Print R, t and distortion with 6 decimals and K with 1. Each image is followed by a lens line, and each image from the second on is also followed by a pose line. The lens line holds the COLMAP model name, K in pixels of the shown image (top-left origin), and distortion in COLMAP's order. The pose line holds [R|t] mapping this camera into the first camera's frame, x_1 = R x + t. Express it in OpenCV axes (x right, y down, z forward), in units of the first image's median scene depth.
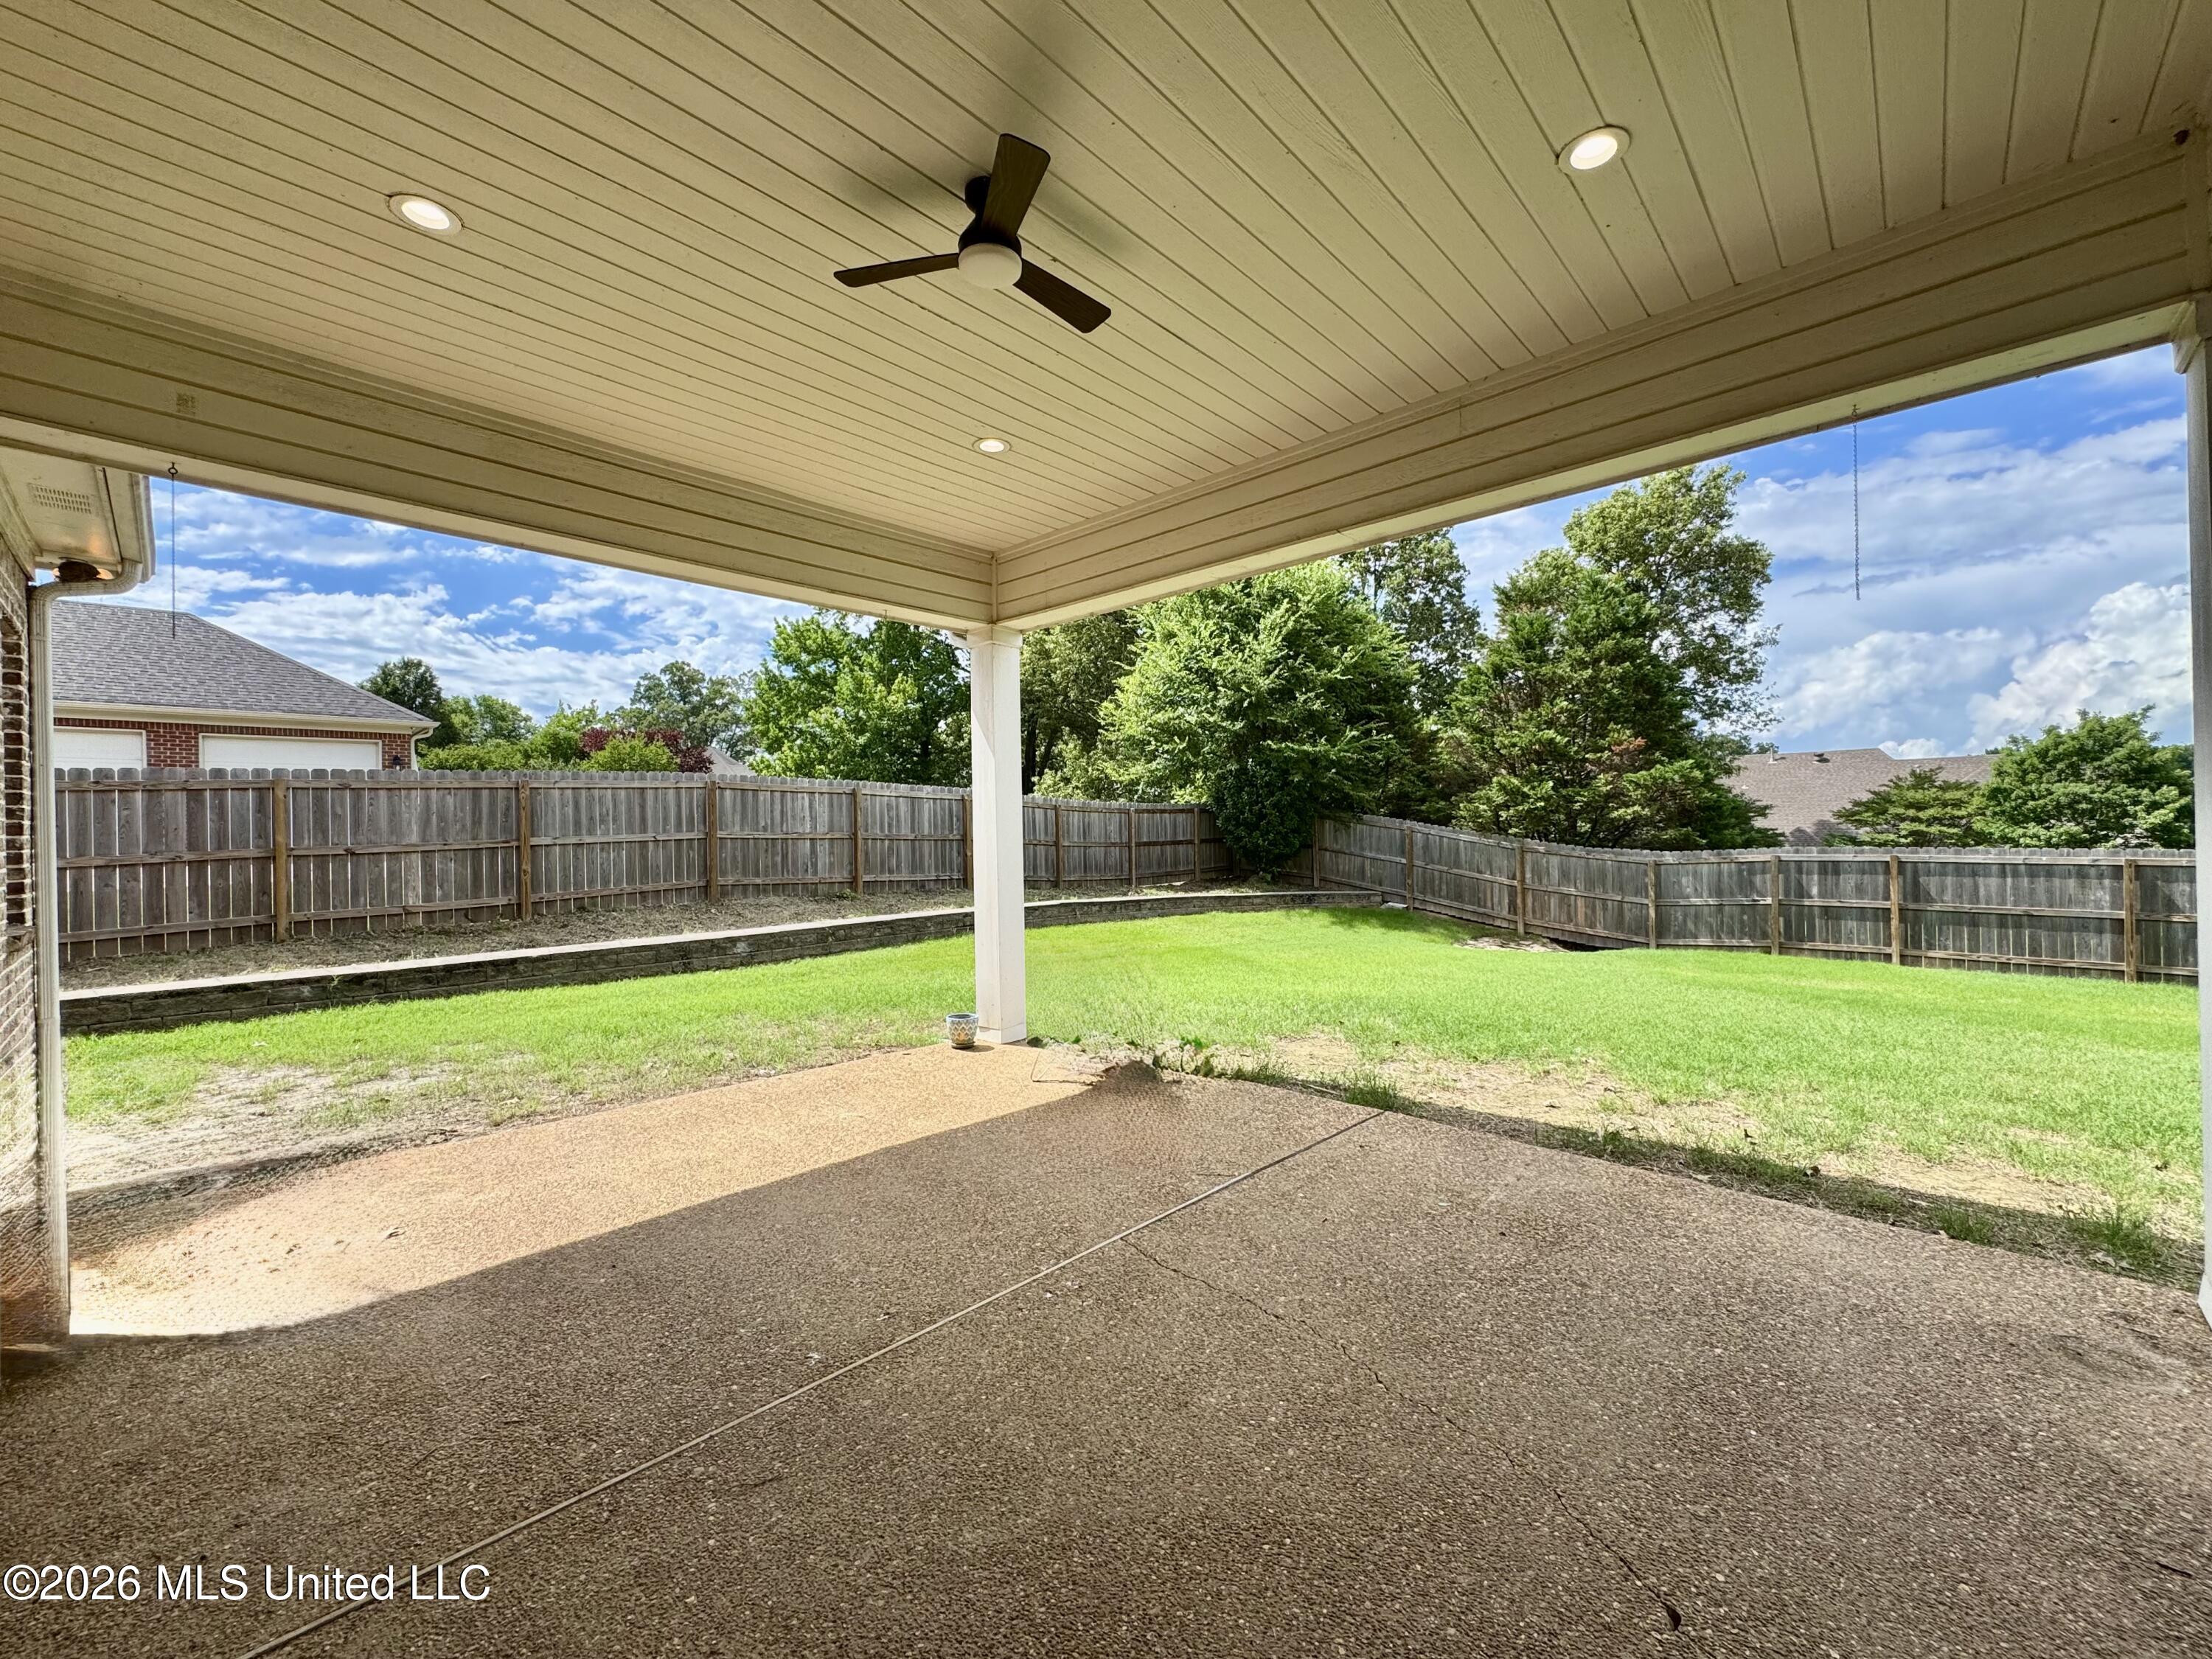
lens RADIAL K [[880.1, 0, 1102.8], [0, 880.1, 827.6], [0, 0, 1]] dist [-0.002107, -0.000319]
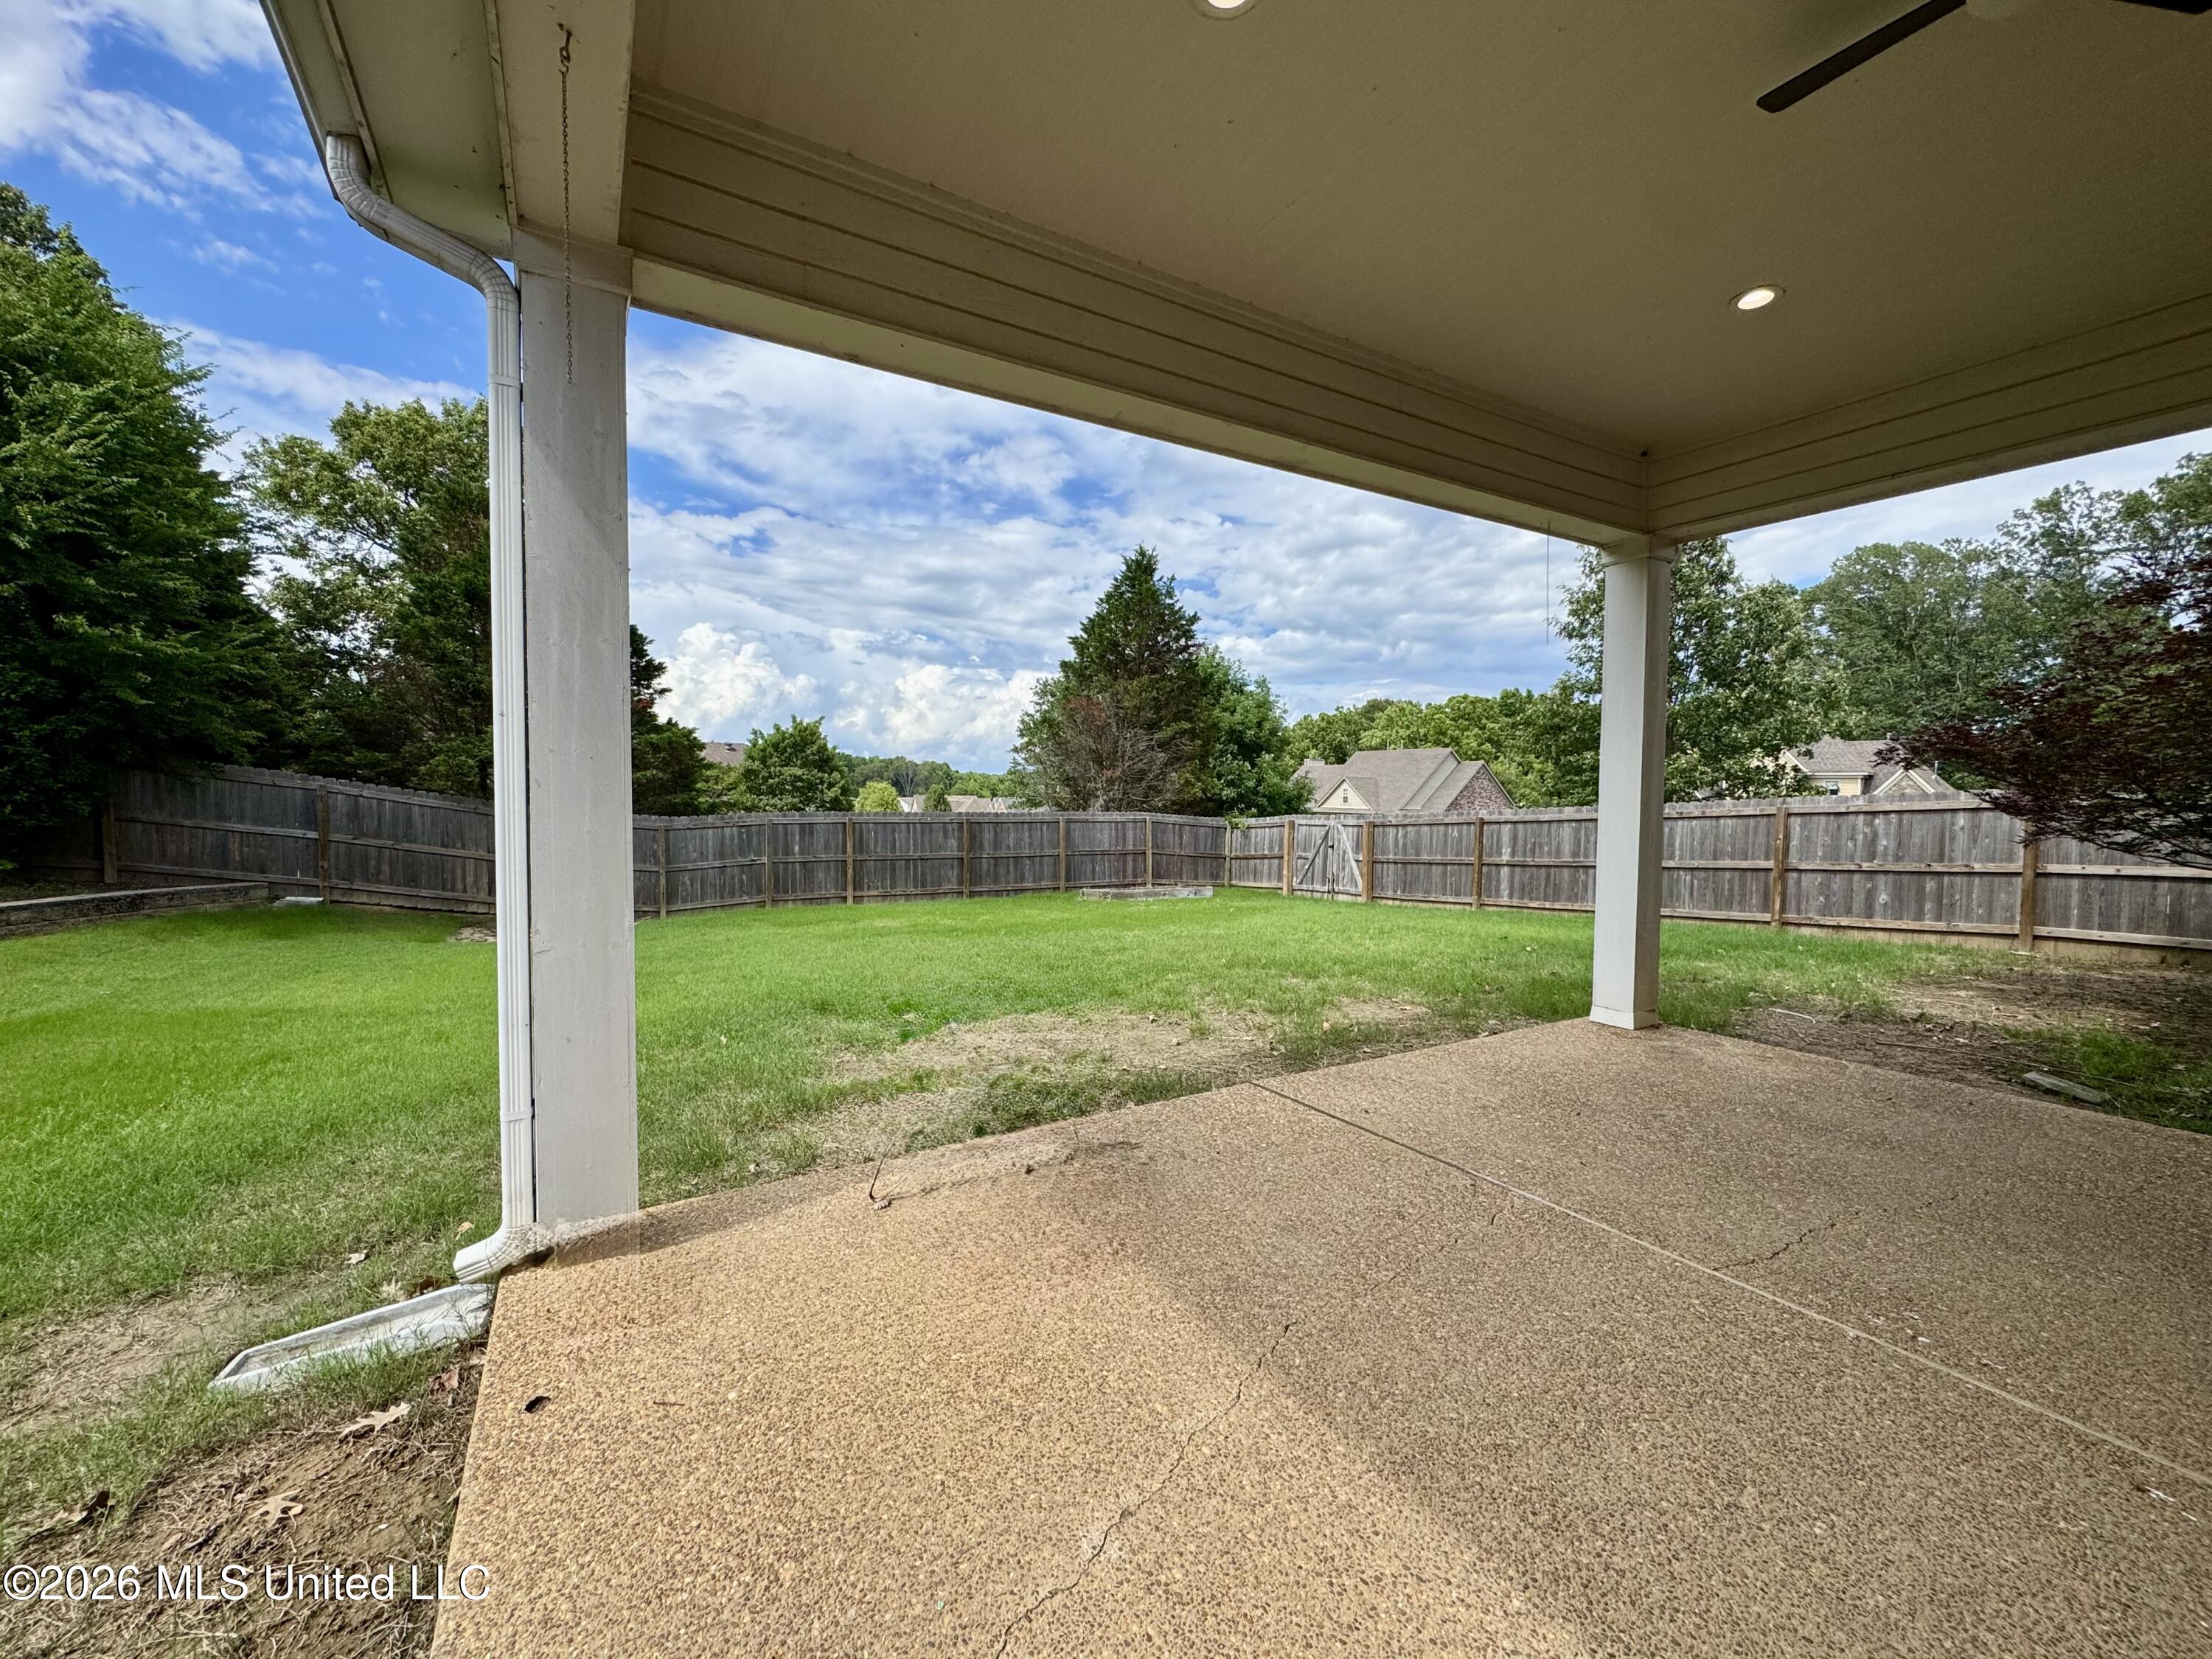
lens RADIAL K [[880.1, 0, 1102.8], [0, 880.1, 827.6], [0, 0, 1]] dist [-0.002107, -0.000319]
pose [[0.276710, -0.019443, 0.960757, -0.201000], [-0.012896, 0.999630, 0.023944, 0.010624], [-0.960867, -0.019016, 0.276357, 0.295156]]
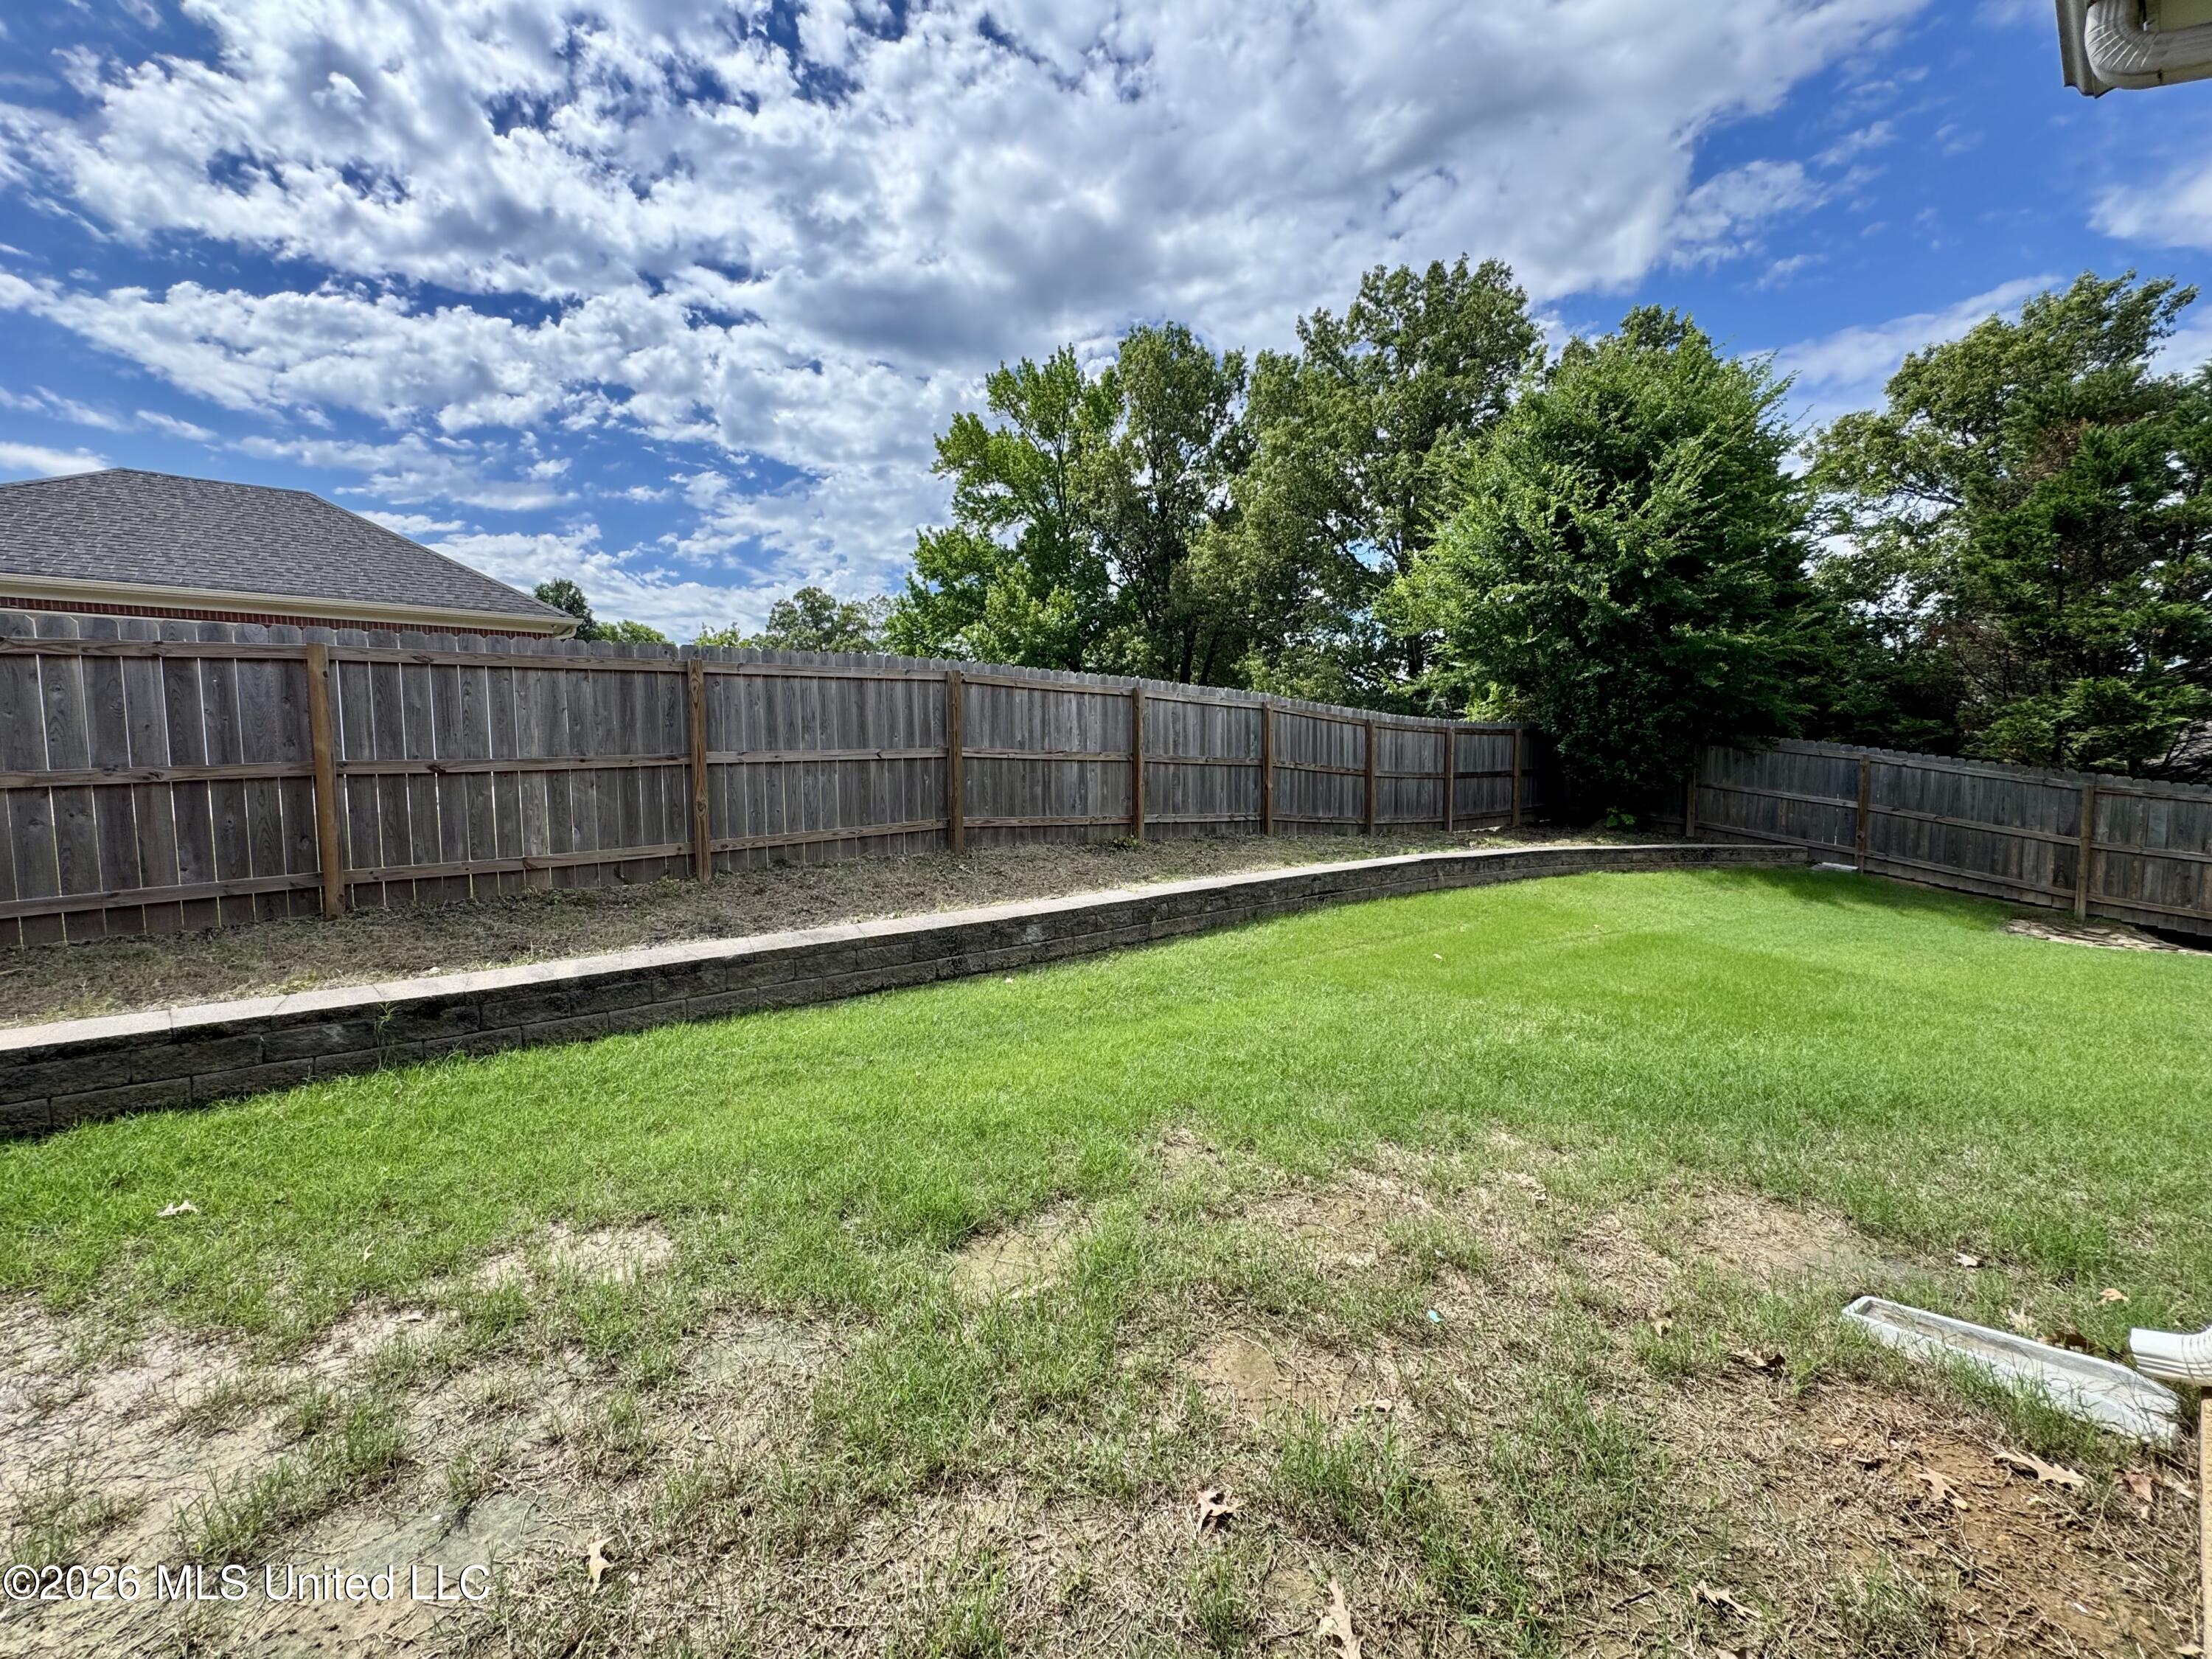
lens RADIAL K [[880.1, 0, 1102.8], [0, 880.1, 827.6], [0, 0, 1]] dist [-0.002107, -0.000319]
pose [[0.992064, 0.019444, -0.124219, -0.223878], [-0.009823, 0.996936, 0.077603, 0.010819], [0.125347, -0.075767, 0.989216, 0.314244]]
